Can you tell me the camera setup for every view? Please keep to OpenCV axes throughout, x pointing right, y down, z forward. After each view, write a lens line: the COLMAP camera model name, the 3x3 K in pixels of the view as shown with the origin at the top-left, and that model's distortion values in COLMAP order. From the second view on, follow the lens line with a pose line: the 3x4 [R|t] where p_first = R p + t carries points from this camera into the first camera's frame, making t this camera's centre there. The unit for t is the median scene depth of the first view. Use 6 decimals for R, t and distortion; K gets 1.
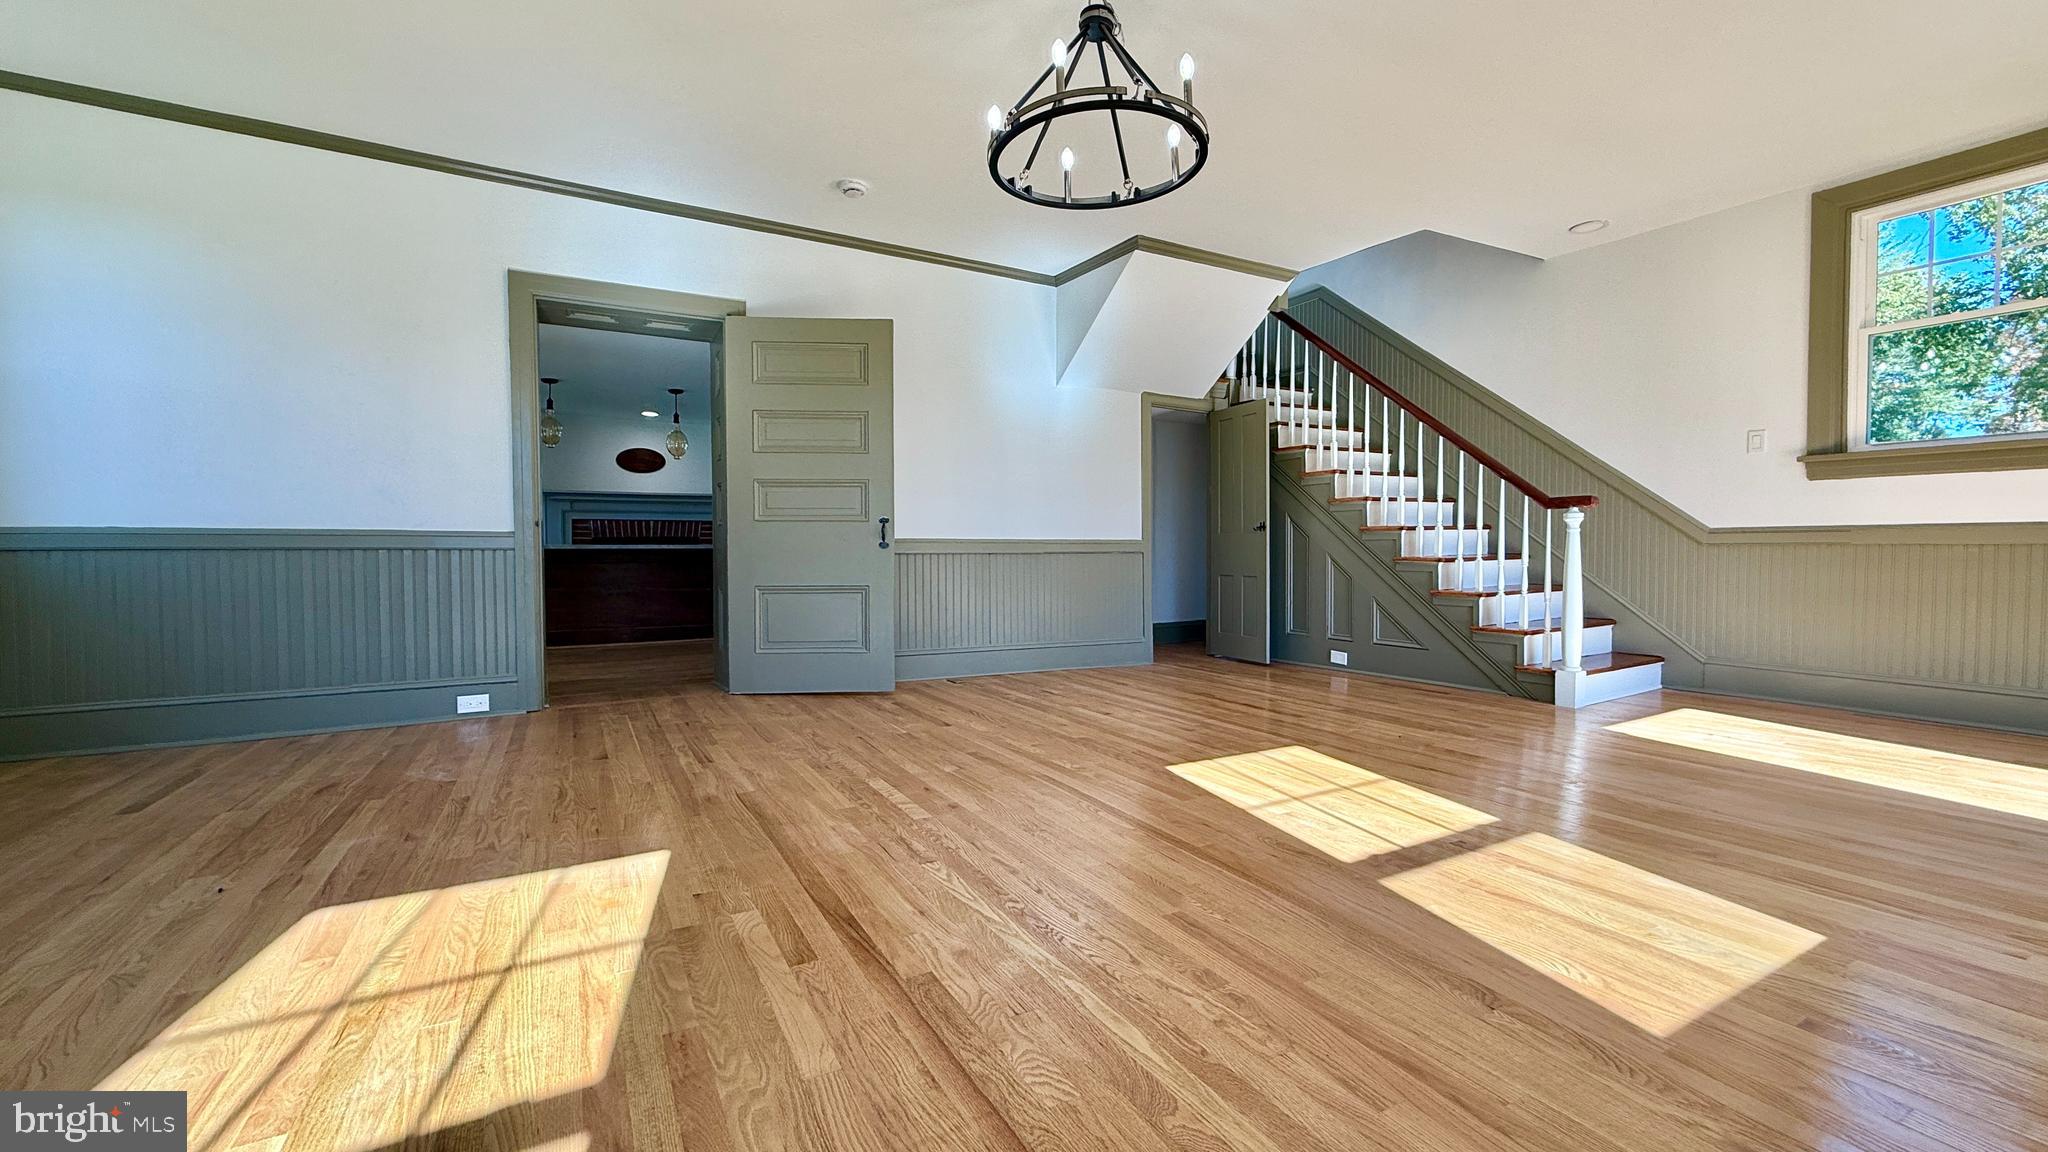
lens RADIAL K [[816.7, 0, 1022.5], [0, 816.7, 571.9], [0, 0, 1]] dist [0.001466, 0.000324]
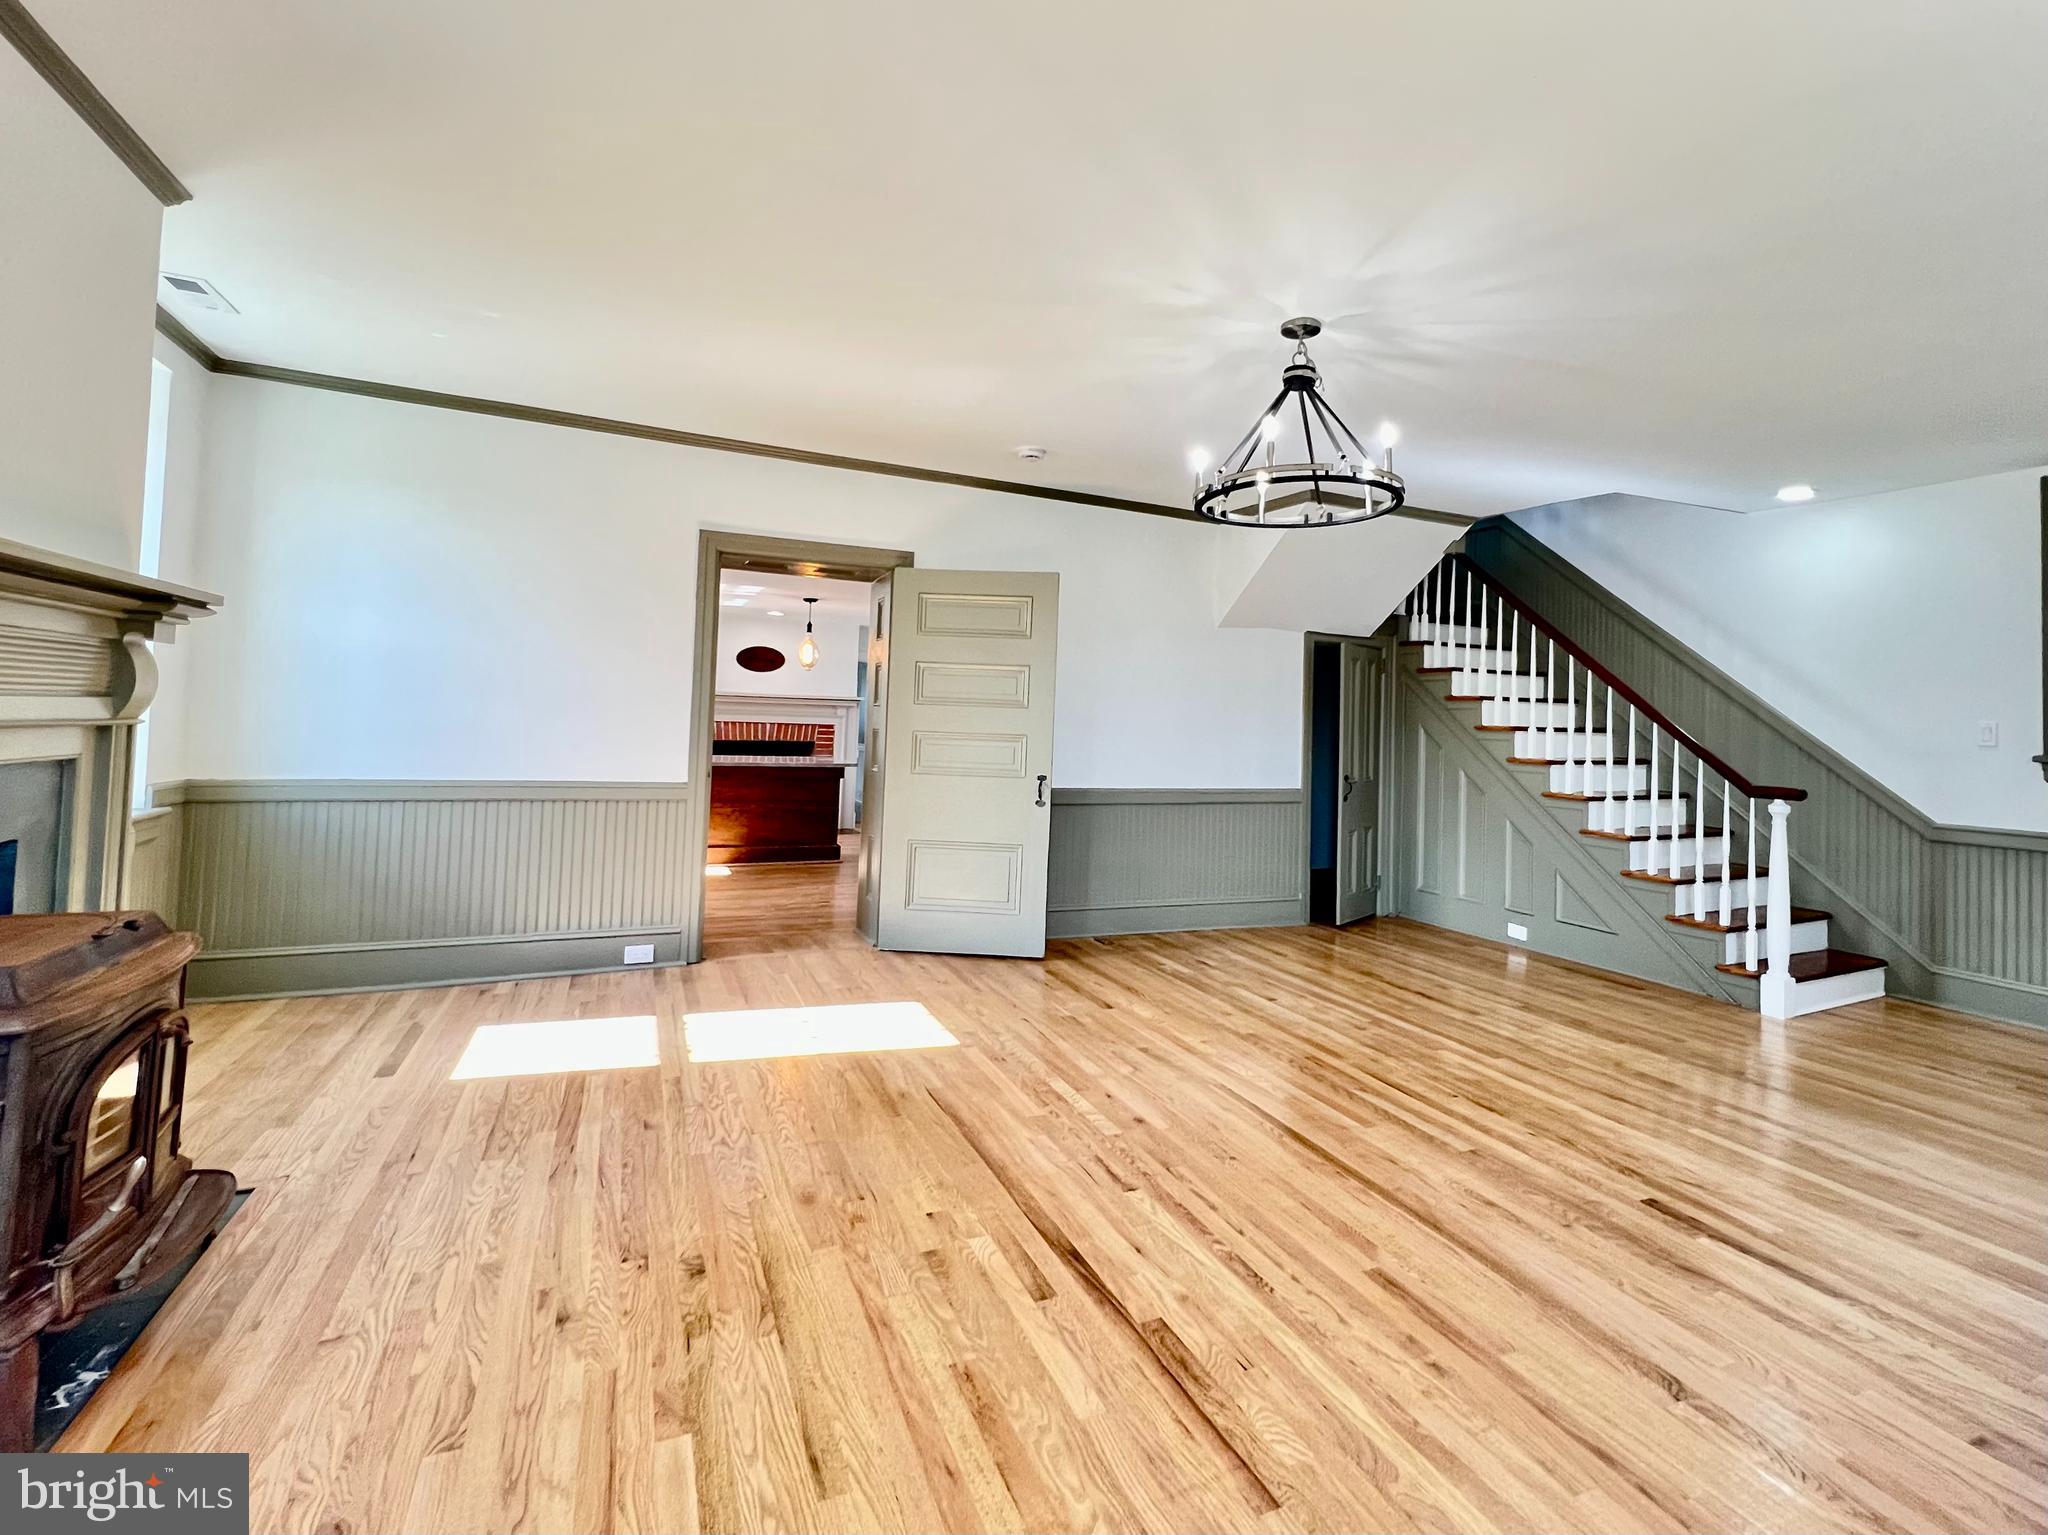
lens RADIAL K [[936.5, 0, 1072.9], [0, 936.5, 685.2], [0, 0, 1]] dist [-0.000528, 0.000918]
pose [[0.997010, 0.036725, -0.067983, -0.146421], [-0.041320, 0.996866, -0.067463, -0.238436], [0.065292, 0.070070, 0.995403, -0.294003]]
